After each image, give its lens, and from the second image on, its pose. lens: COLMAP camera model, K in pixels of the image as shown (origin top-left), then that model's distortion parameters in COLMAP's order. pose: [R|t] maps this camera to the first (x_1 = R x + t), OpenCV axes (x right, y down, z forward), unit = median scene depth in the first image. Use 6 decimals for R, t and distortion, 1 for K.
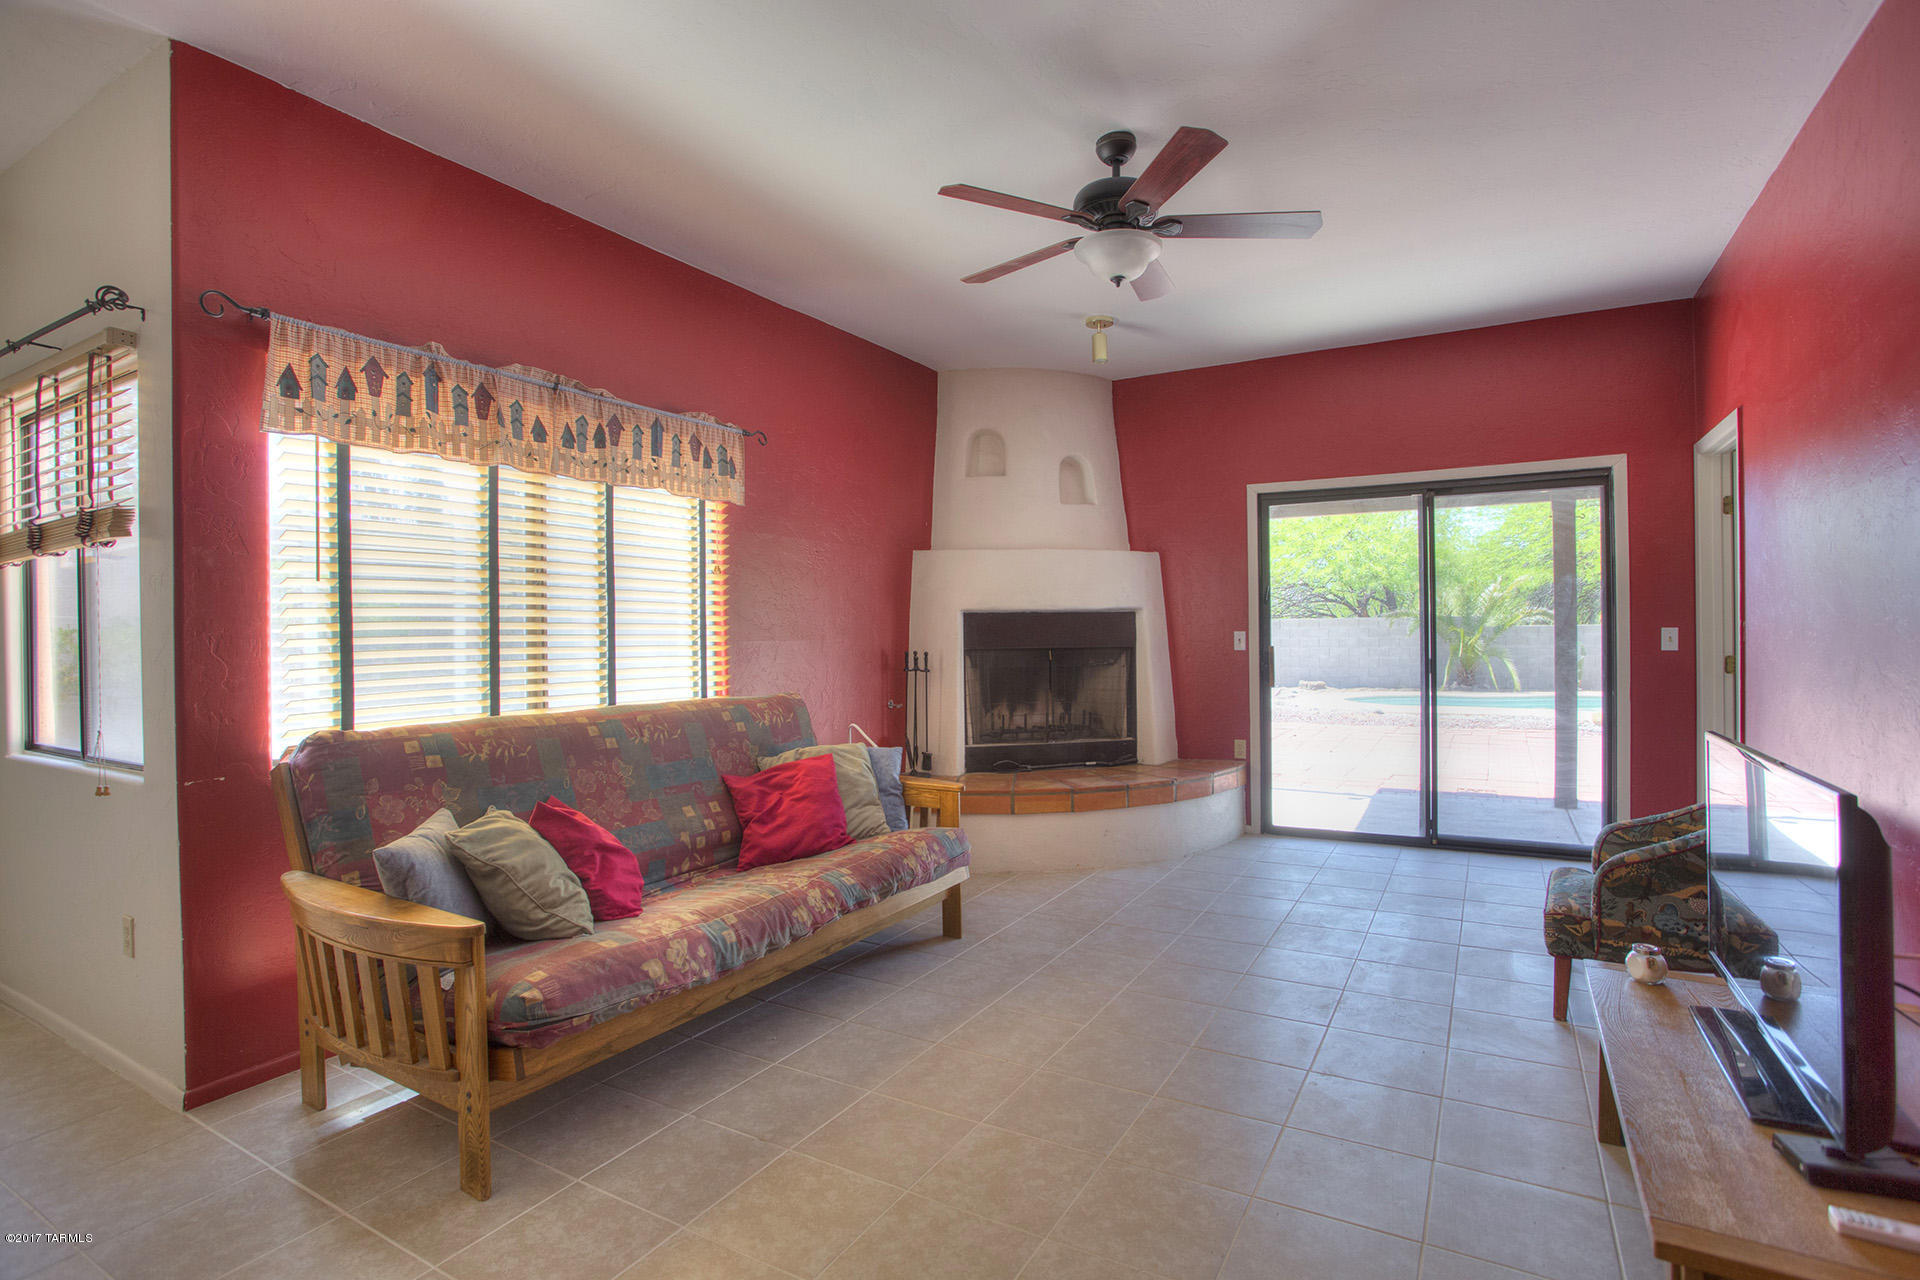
lens RADIAL K [[969.7, 0, 924.0], [0, 969.7, 629.7], [0, 0, 1]] dist [-0.034010, 0.007298]
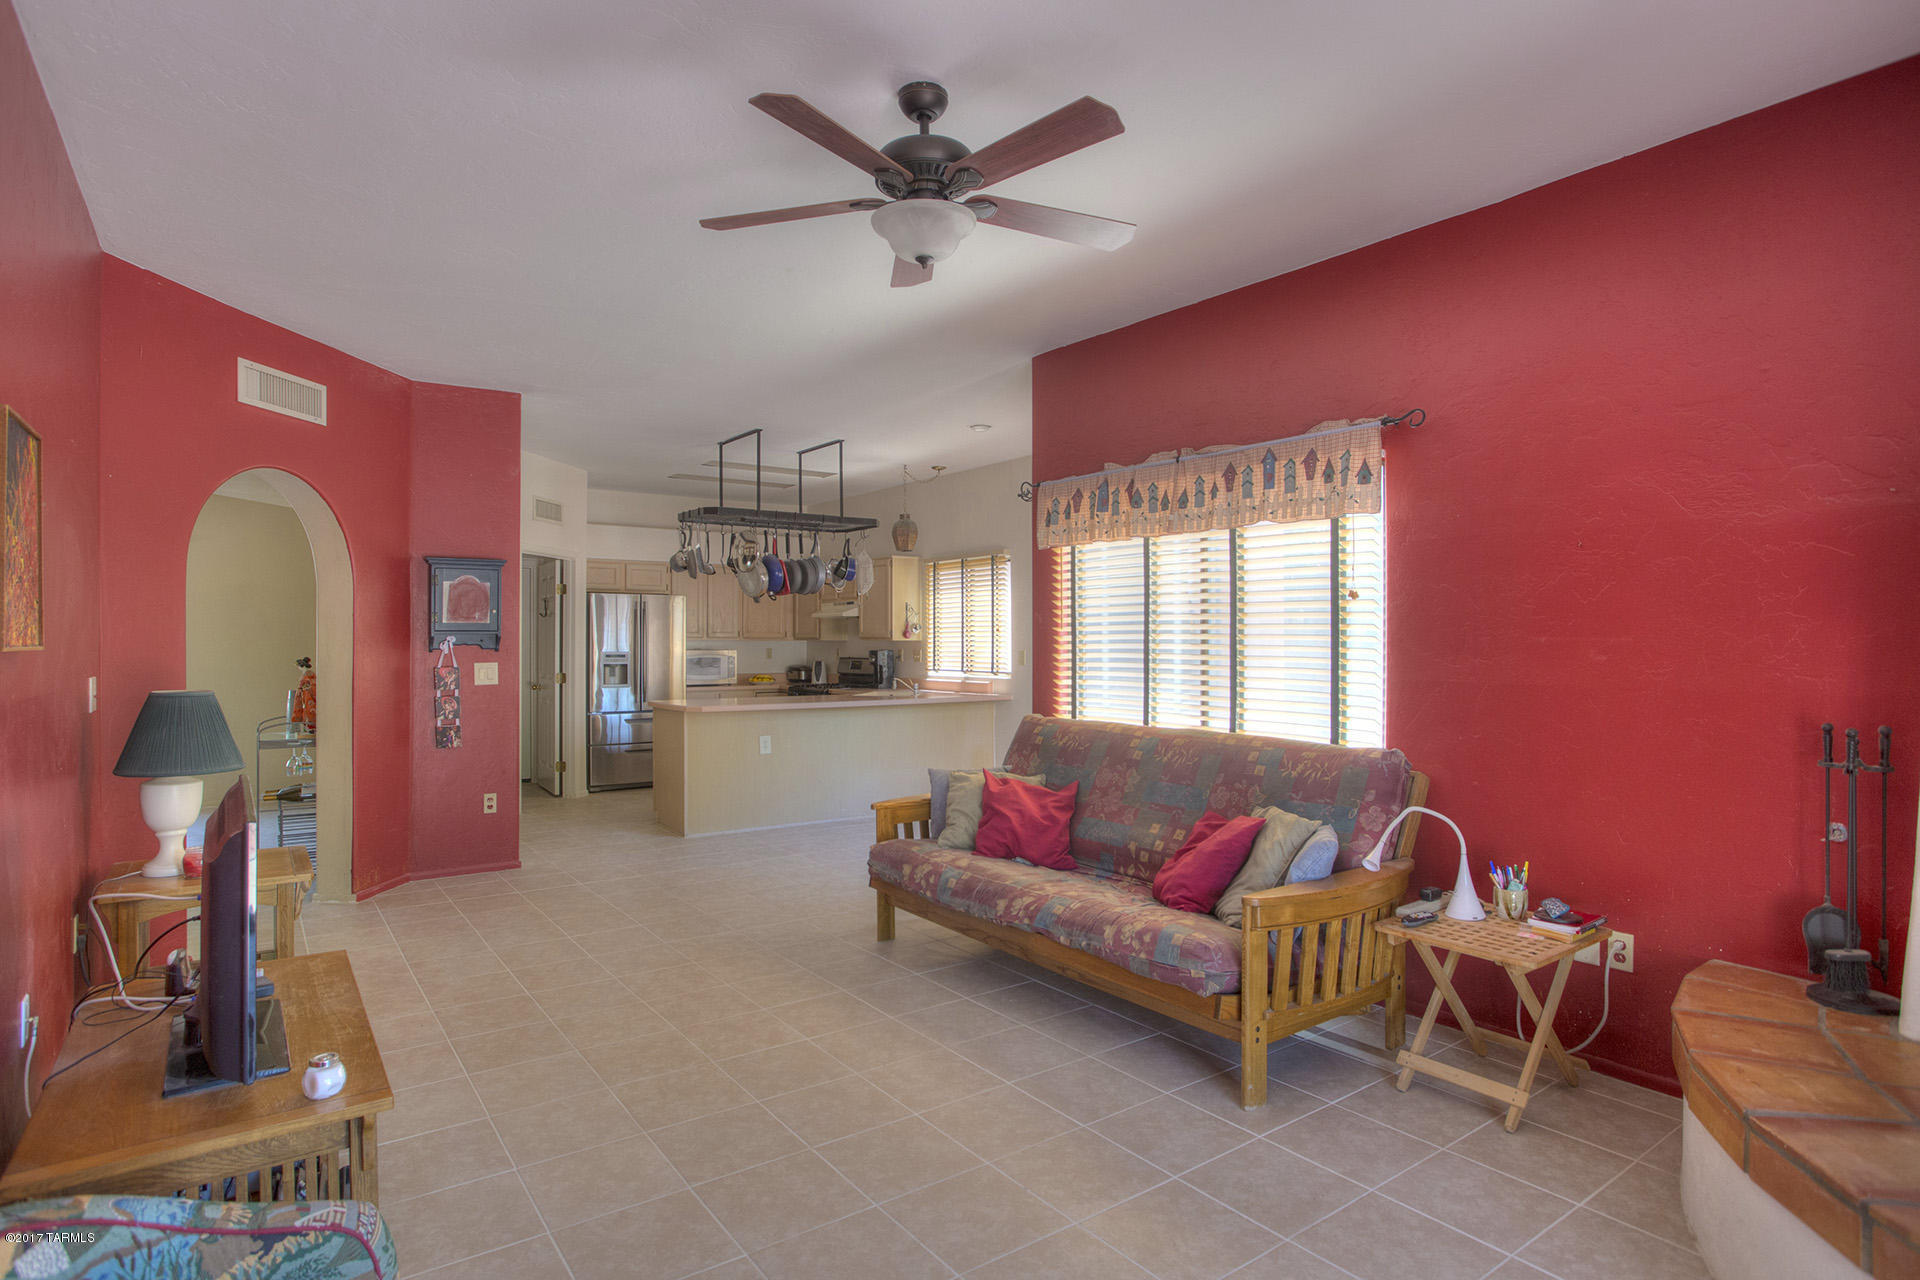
lens RADIAL K [[1003.5, 0, 959.4], [0, 1003.5, 638.4], [0, 0, 1]] dist [-0.036985, 0.000521]
pose [[-0.383422, 0.007426, -0.923543, 1.037358], [0.001758, 0.999972, 0.007311, -0.043235], [0.923572, 0.001180, -0.383424, 1.430214]]
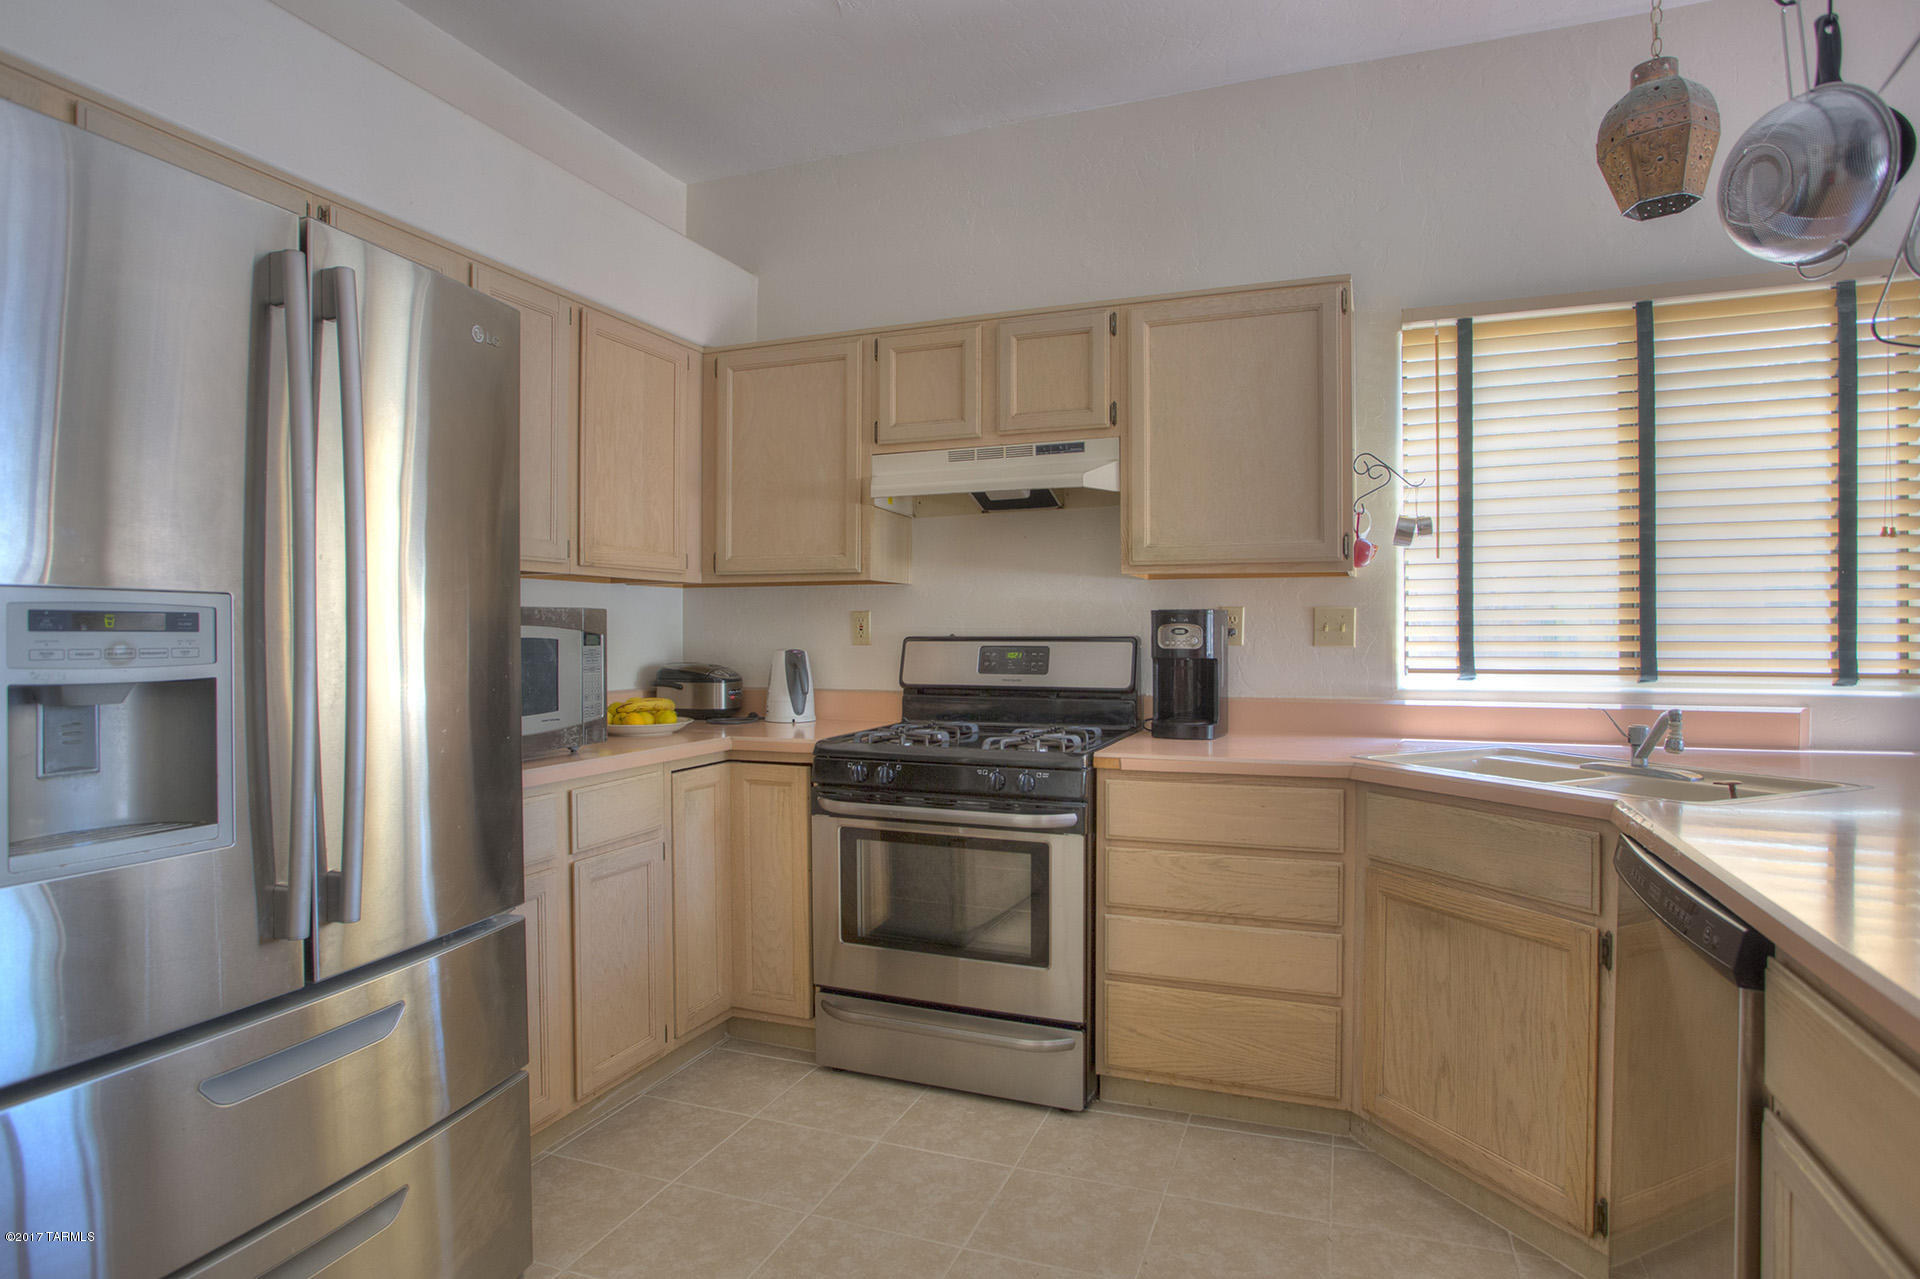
lens RADIAL K [[1003.5, 0, 957.2], [0, 1003.5, 632.8], [0, 0, 1]] dist [-0.036985, 0.000521]
pose [[0.170986, 0.013776, -0.985177, -0.994852], [-0.005031, 0.999901, 0.013109, 0.032163], [0.985261, 0.002715, 0.171039, -0.494056]]
